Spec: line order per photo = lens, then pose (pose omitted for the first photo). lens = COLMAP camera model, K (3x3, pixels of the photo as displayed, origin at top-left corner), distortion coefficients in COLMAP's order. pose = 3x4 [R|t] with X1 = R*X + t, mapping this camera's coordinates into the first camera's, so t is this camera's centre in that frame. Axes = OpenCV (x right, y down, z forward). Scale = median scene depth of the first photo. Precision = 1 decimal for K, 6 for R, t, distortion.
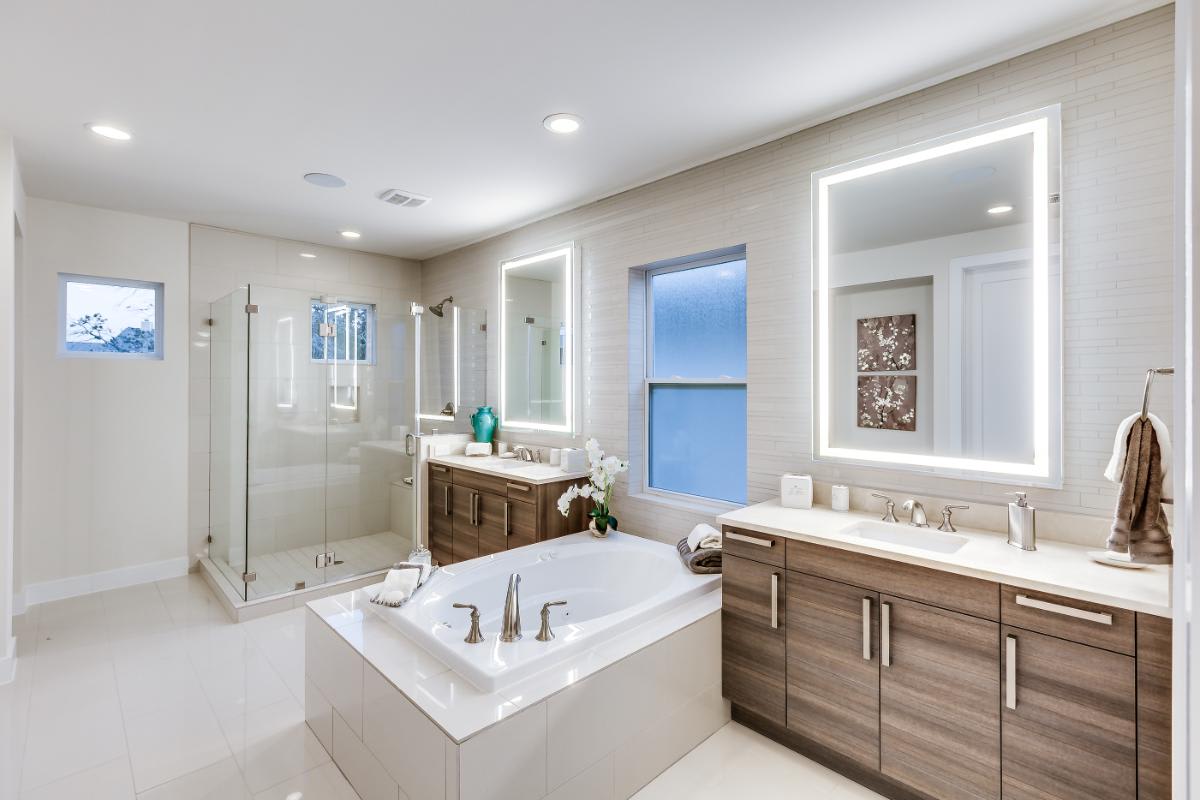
lens RADIAL K [[531.9, 0, 568.7], [0, 531.9, 388.9], [0, 0, 1]] dist [-0.000948, -0.001426]
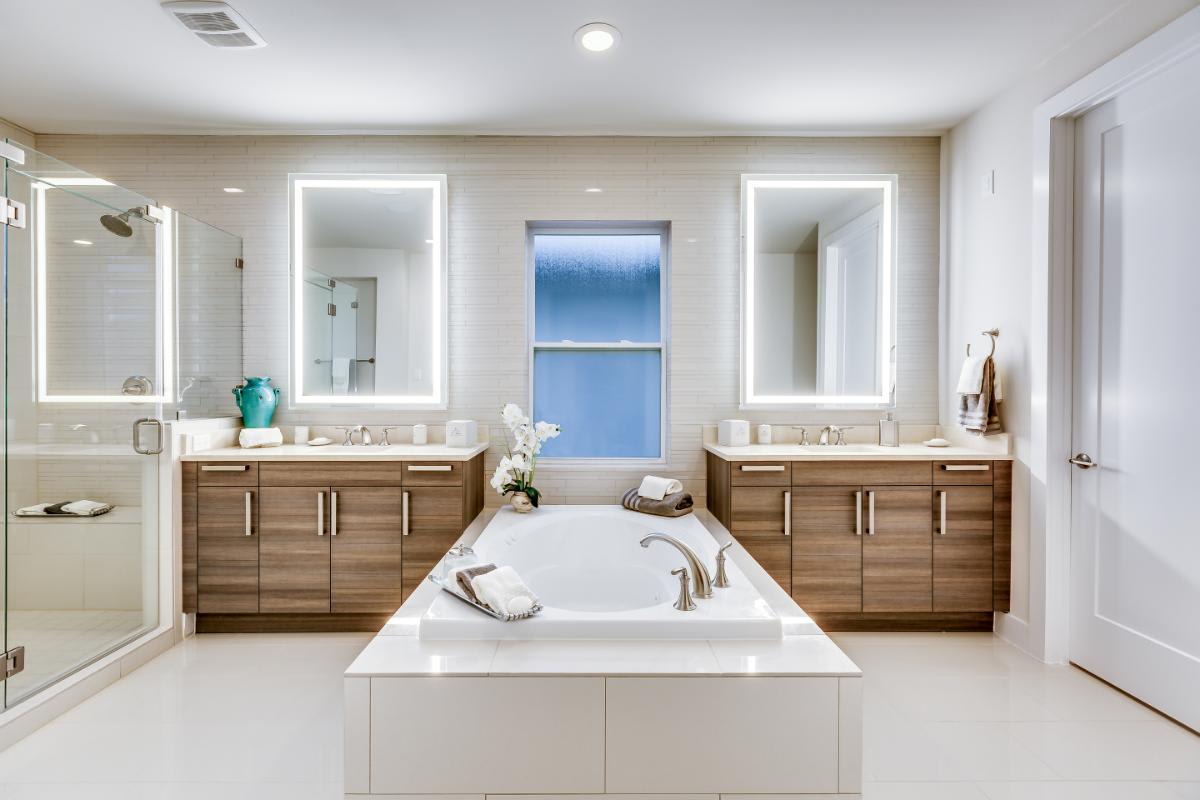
lens RADIAL K [[531.9, 0, 594.5], [0, 531.9, 393.5], [0, 0, 1]] dist [-0.000948, -0.001426]
pose [[0.693872, -0.007873, 0.720056, -0.799310], [-0.001083, 0.999928, 0.011977, 0.104166], [-0.720098, -0.009091, 0.693813, 0.458805]]
